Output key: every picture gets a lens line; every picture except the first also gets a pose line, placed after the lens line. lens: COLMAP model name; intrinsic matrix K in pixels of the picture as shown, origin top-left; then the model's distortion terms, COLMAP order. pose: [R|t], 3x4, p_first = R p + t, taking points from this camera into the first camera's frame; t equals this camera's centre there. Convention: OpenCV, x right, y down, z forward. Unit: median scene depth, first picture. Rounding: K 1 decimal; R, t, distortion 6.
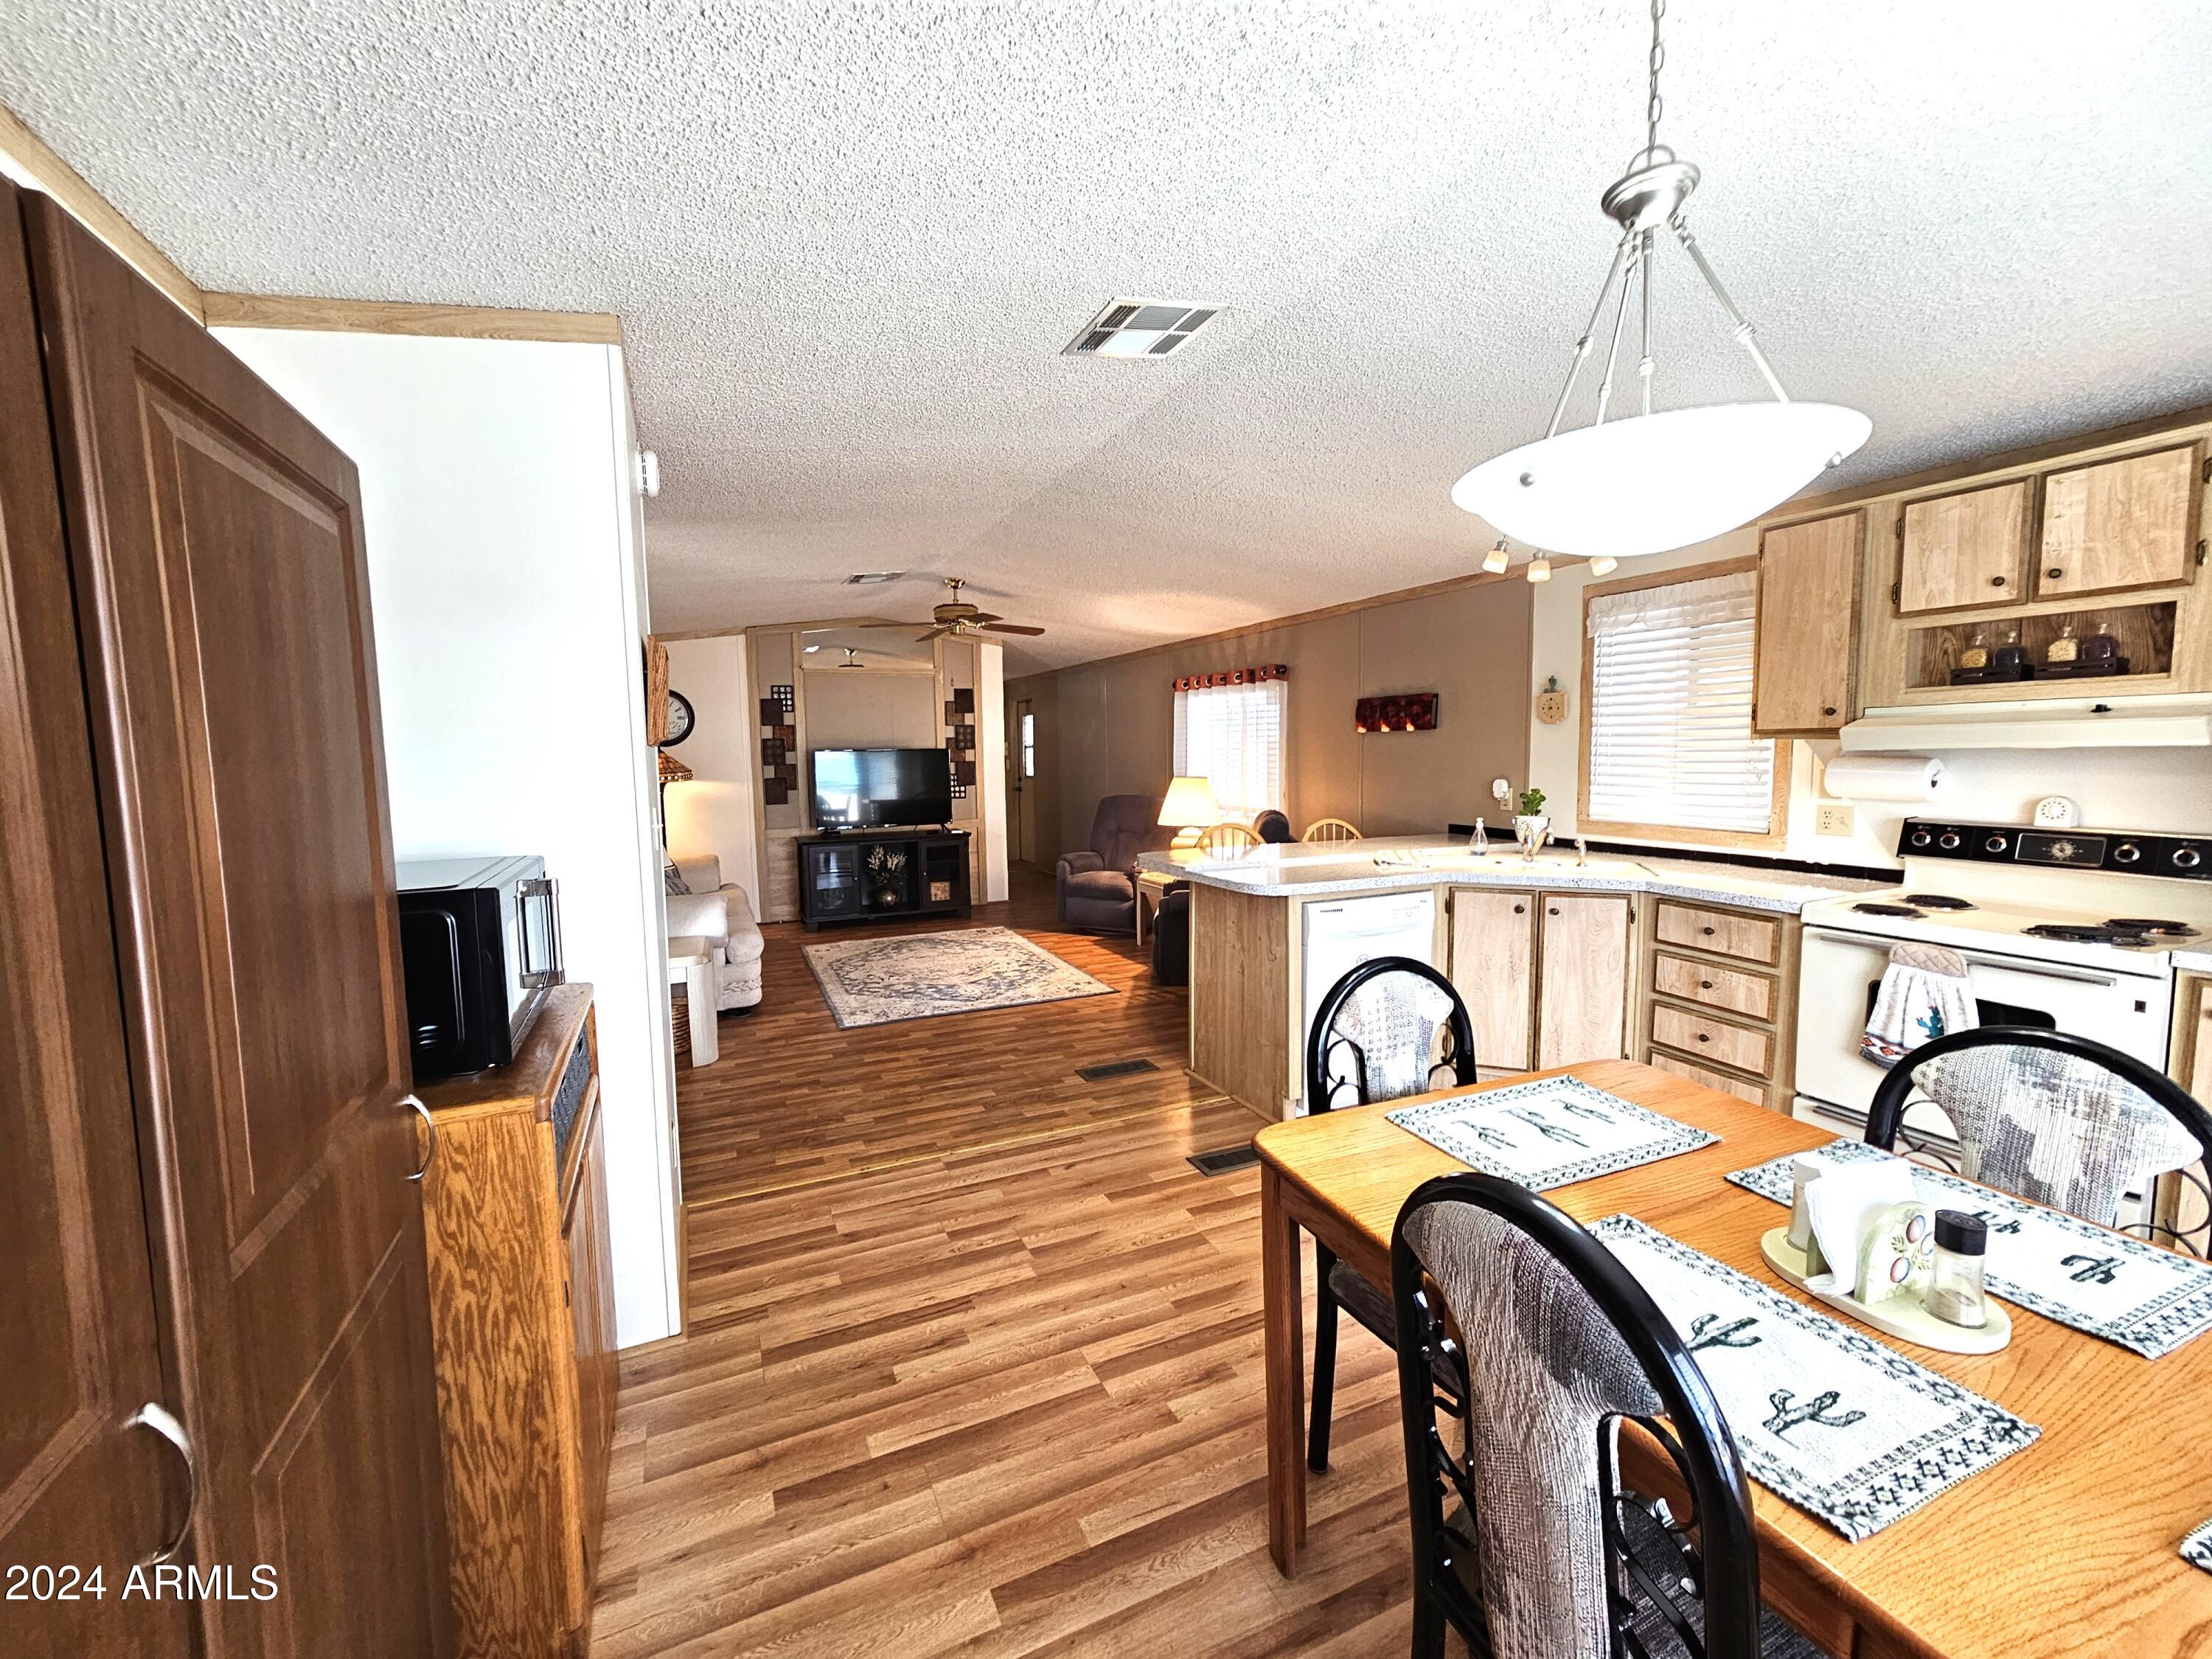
lens RADIAL K [[904.1, 0, 1100.0], [0, 904.1, 829.1], [0, 0, 1]] dist [-0.001719, 0.003058]
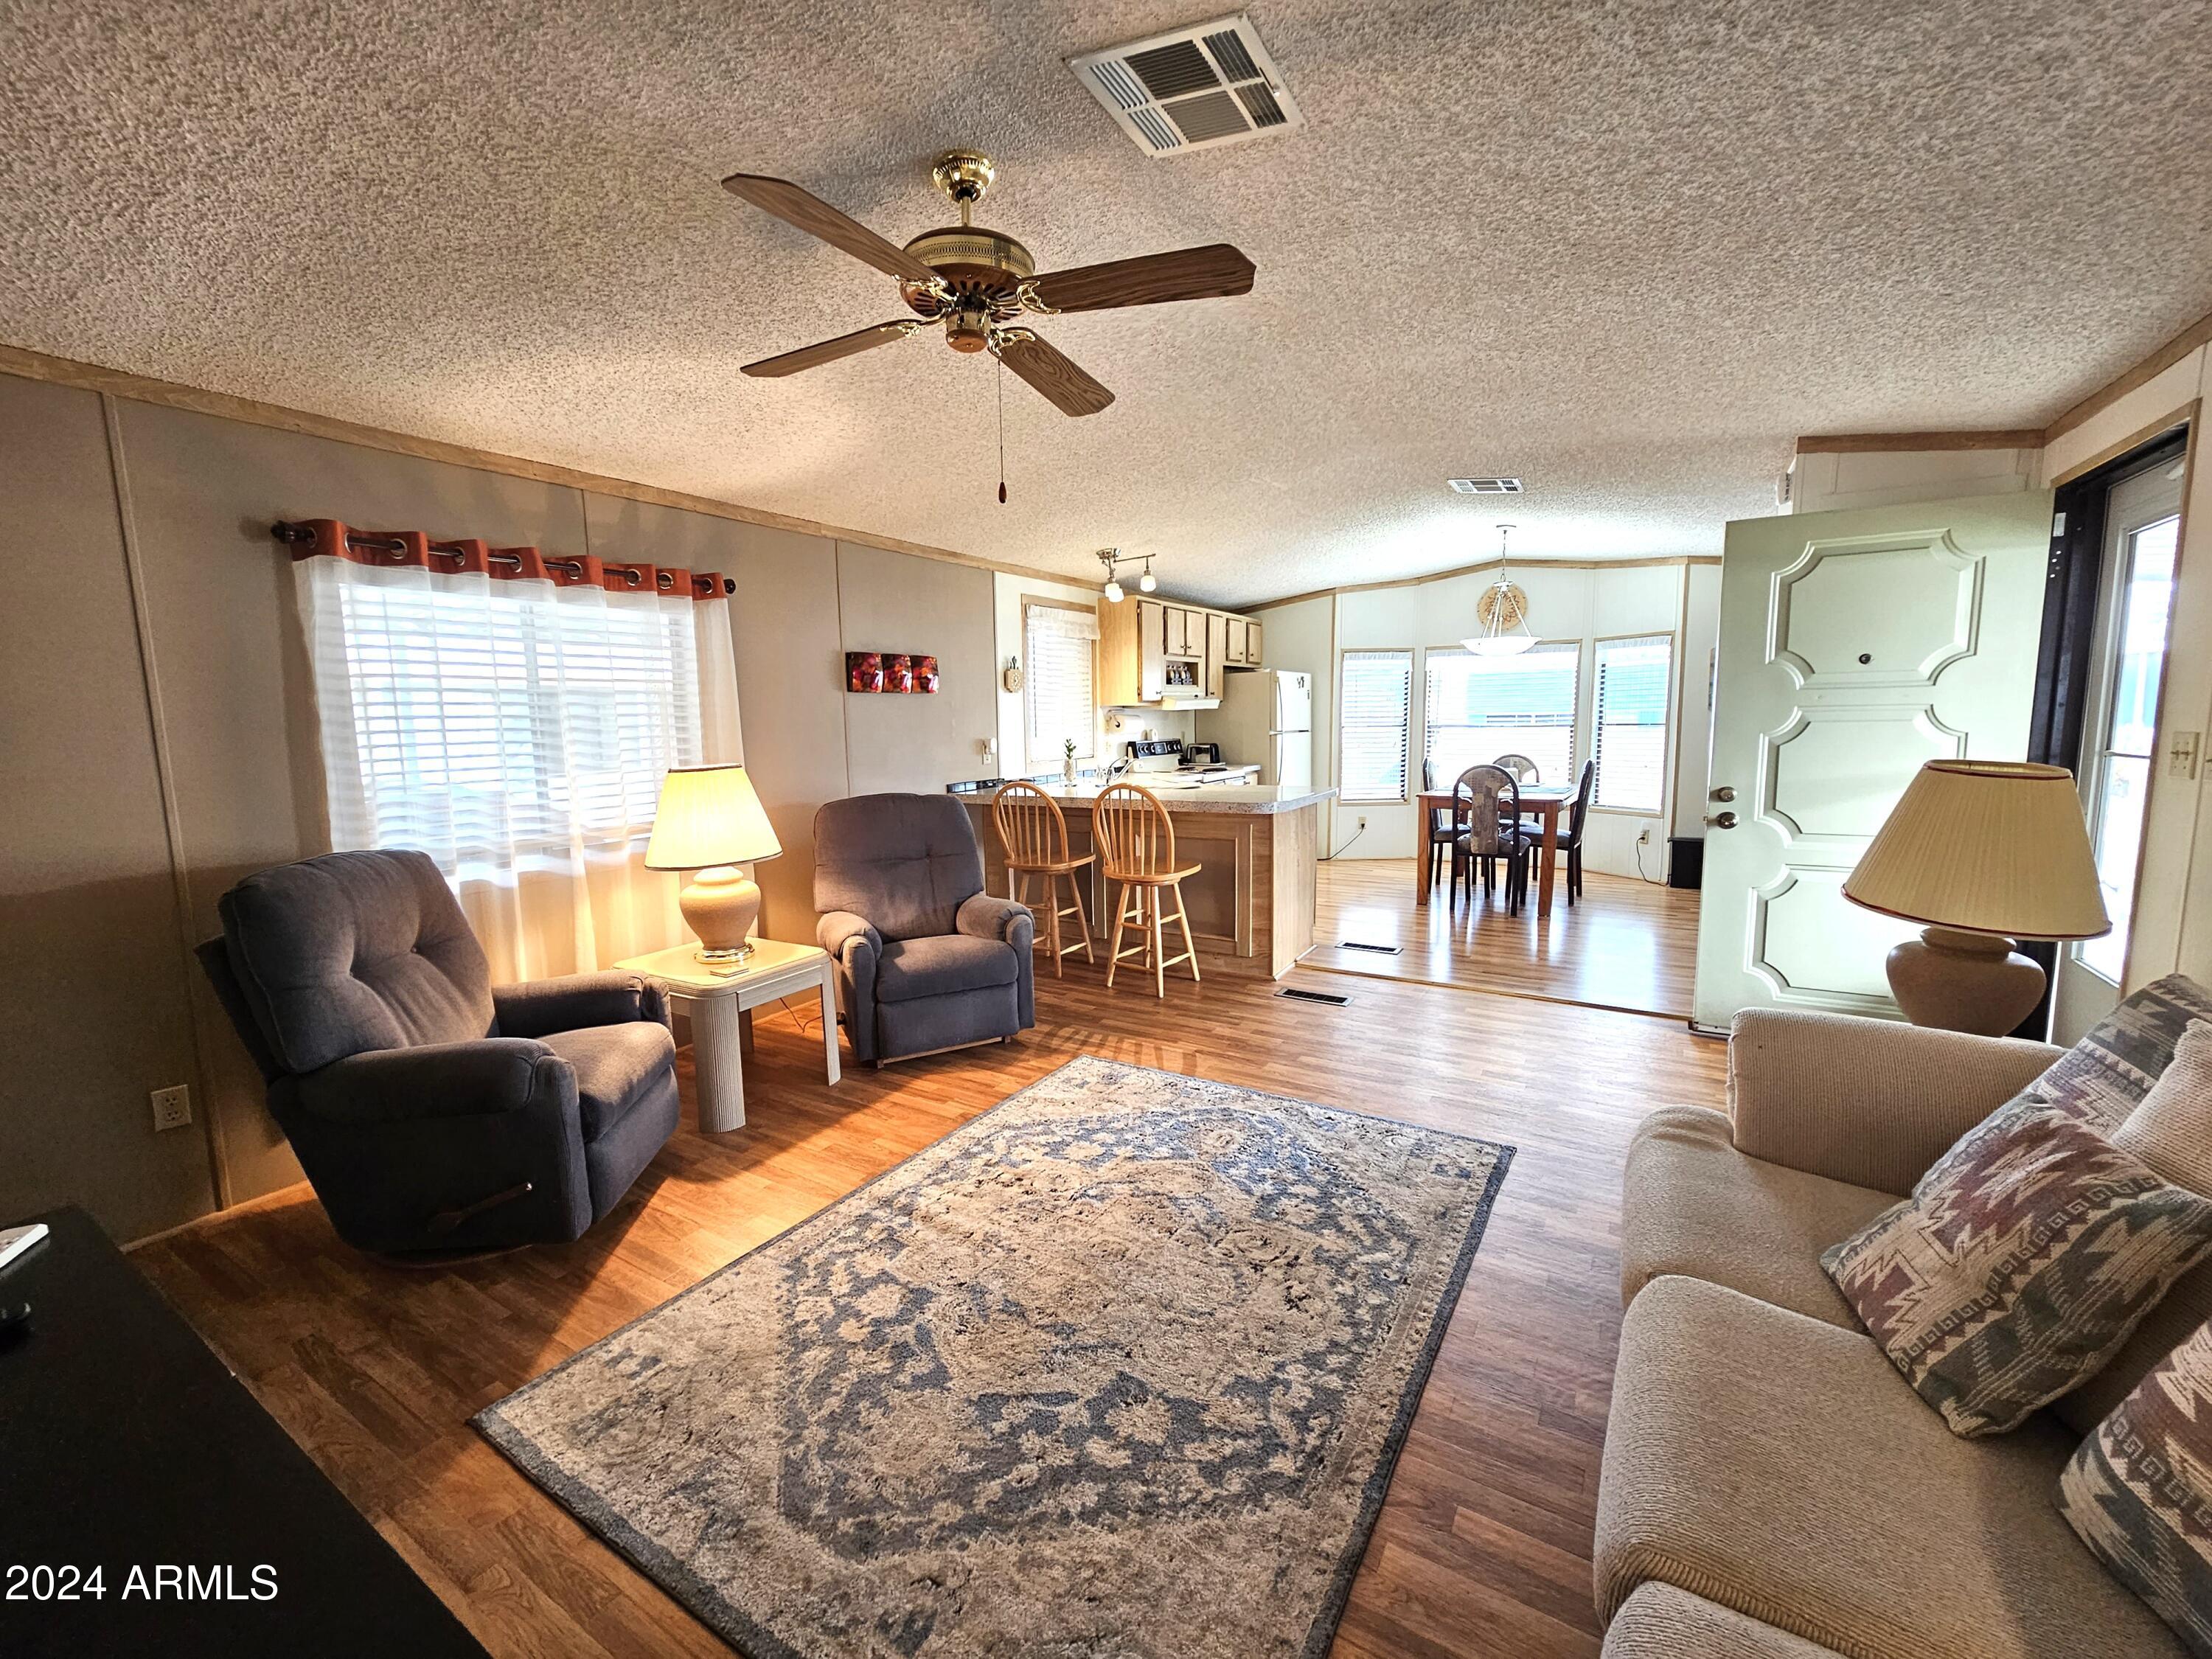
lens RADIAL K [[904.1, 0, 1095.3], [0, 904.1, 824.2], [0, 0, 1]] dist [-0.001719, 0.003058]
pose [[-0.554984, -0.076777, 0.828311, -1.050429], [0.101519, 0.982038, 0.159046, -0.198038], [-0.825643, 0.172357, -0.537221, 2.583507]]
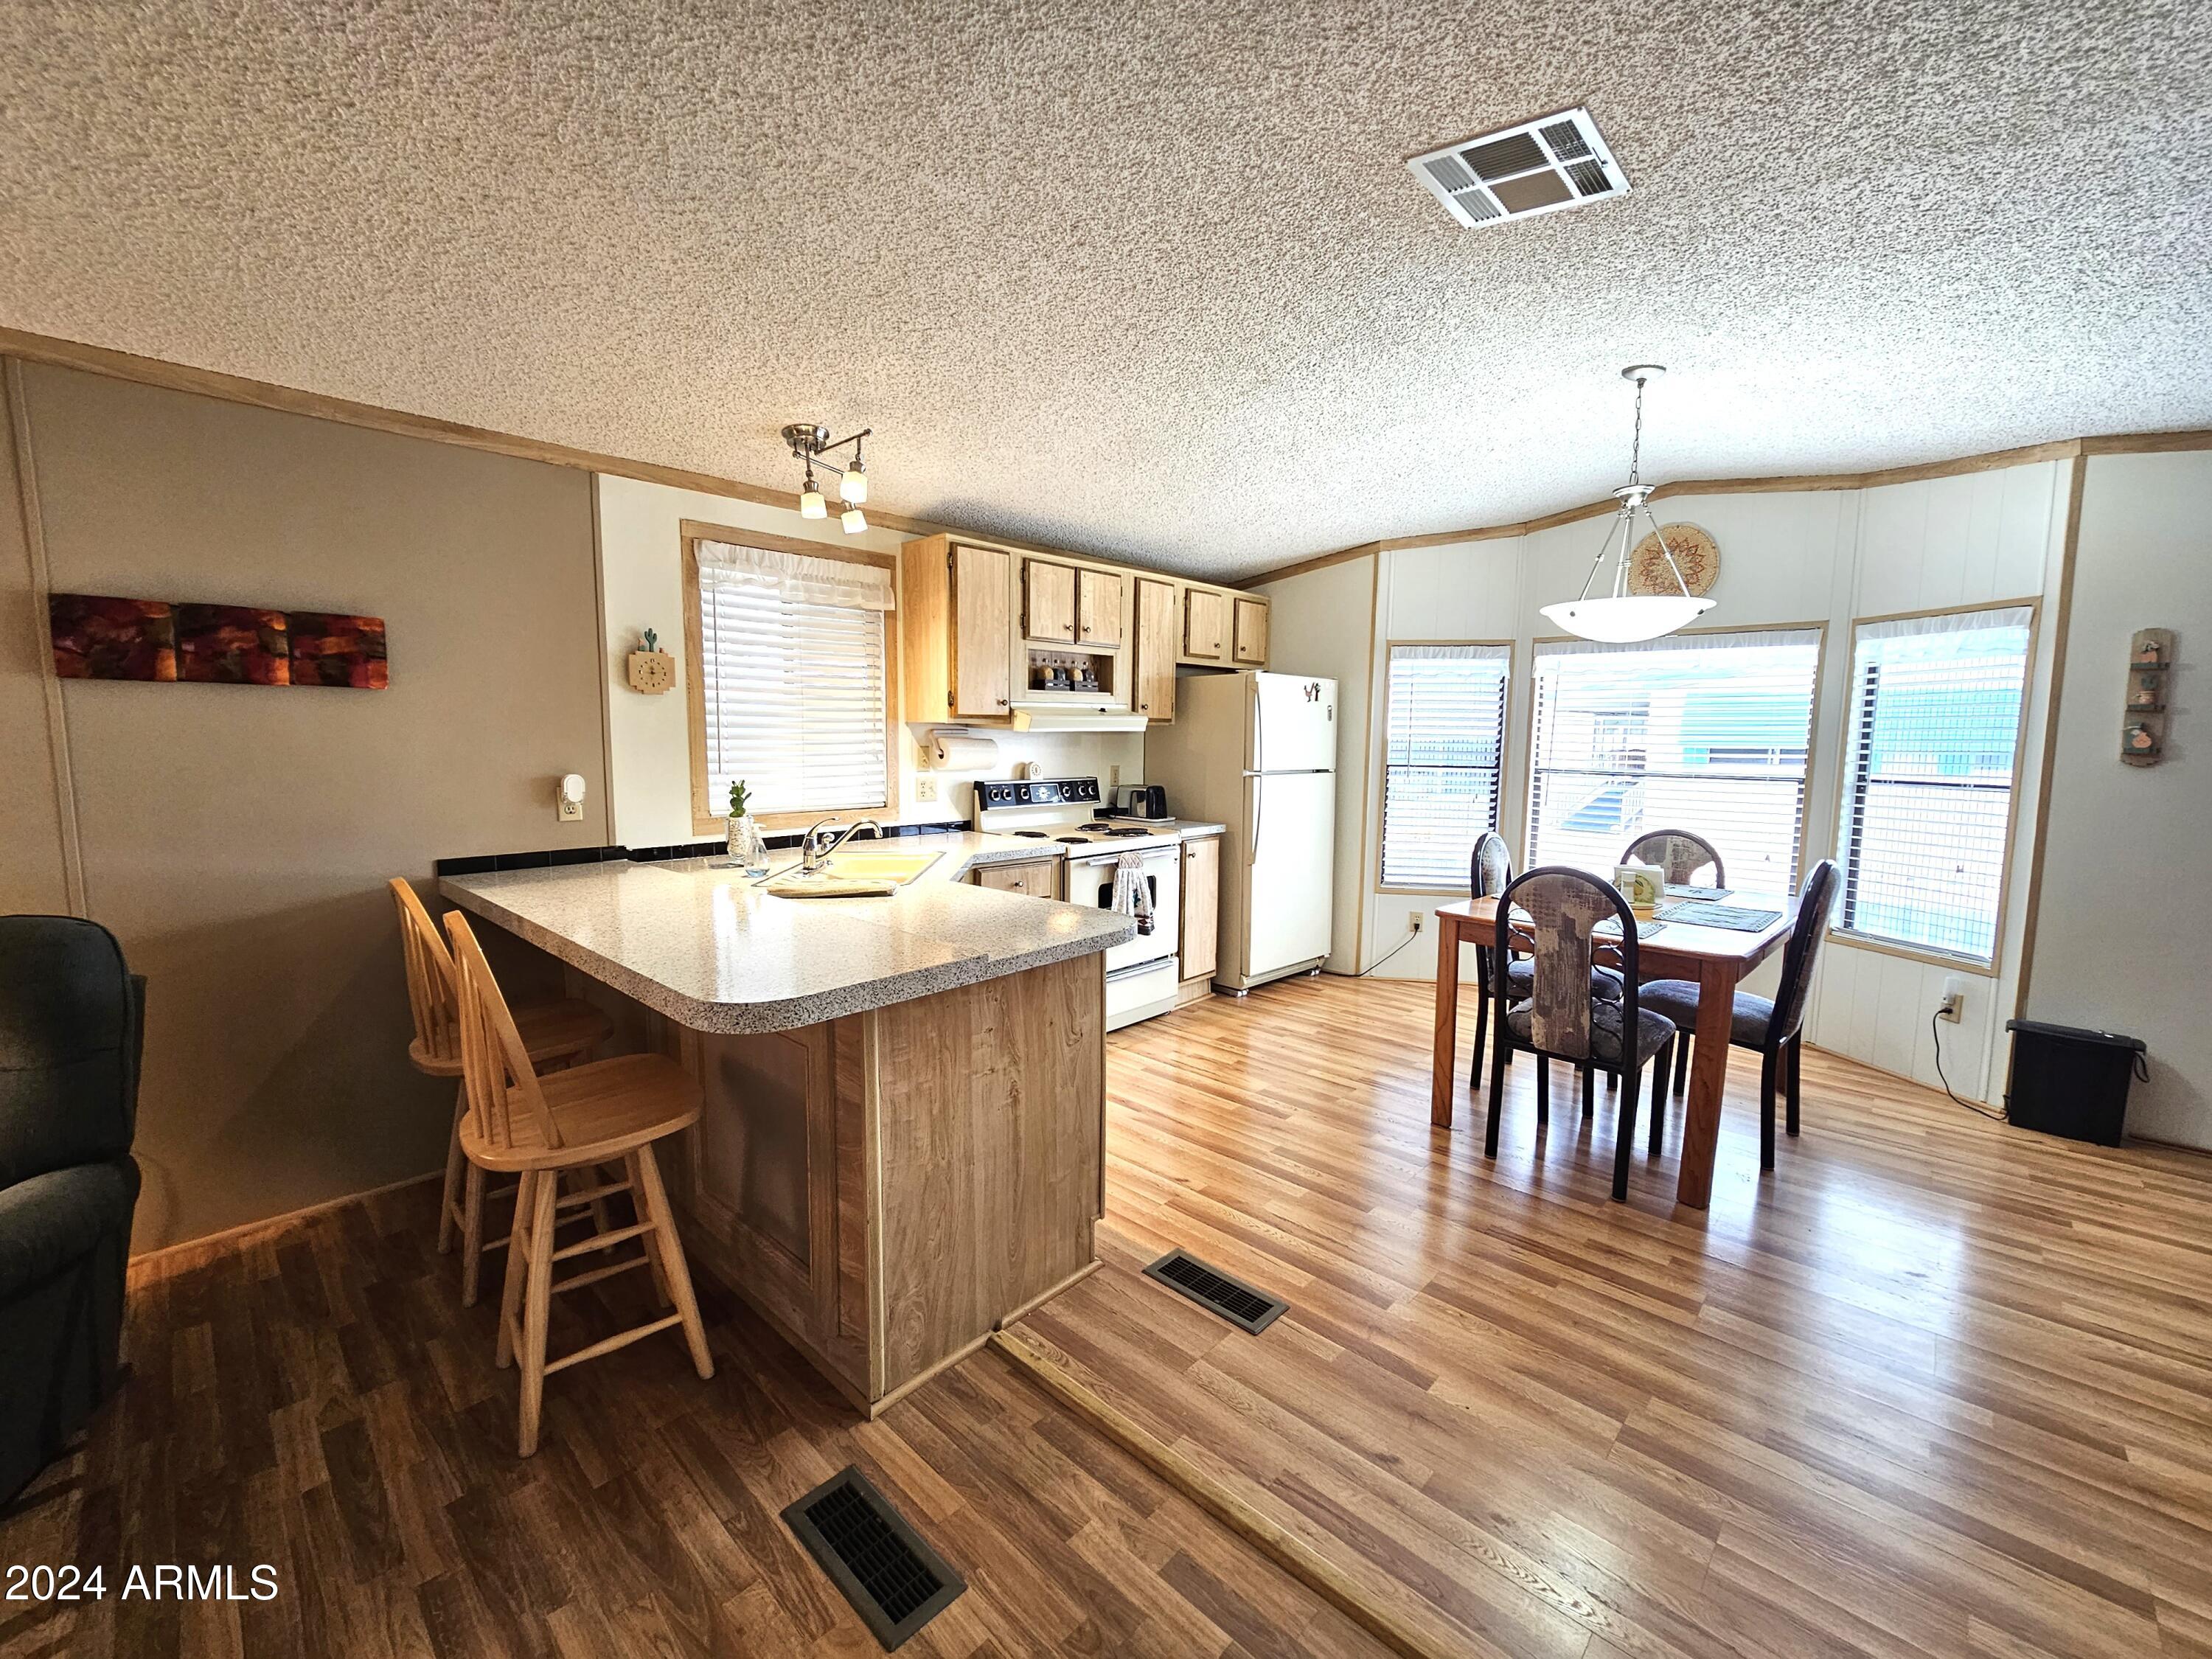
lens RADIAL K [[904.1, 0, 1100.8], [0, 904.1, 824.1], [0, 0, 1]] dist [-0.001719, 0.003058]
pose [[-0.374458, -0.083904, 0.923440, -0.509976], [0.081056, 0.989123, 0.122740, -0.114178], [-0.923694, 0.120812, -0.363584, 1.484804]]
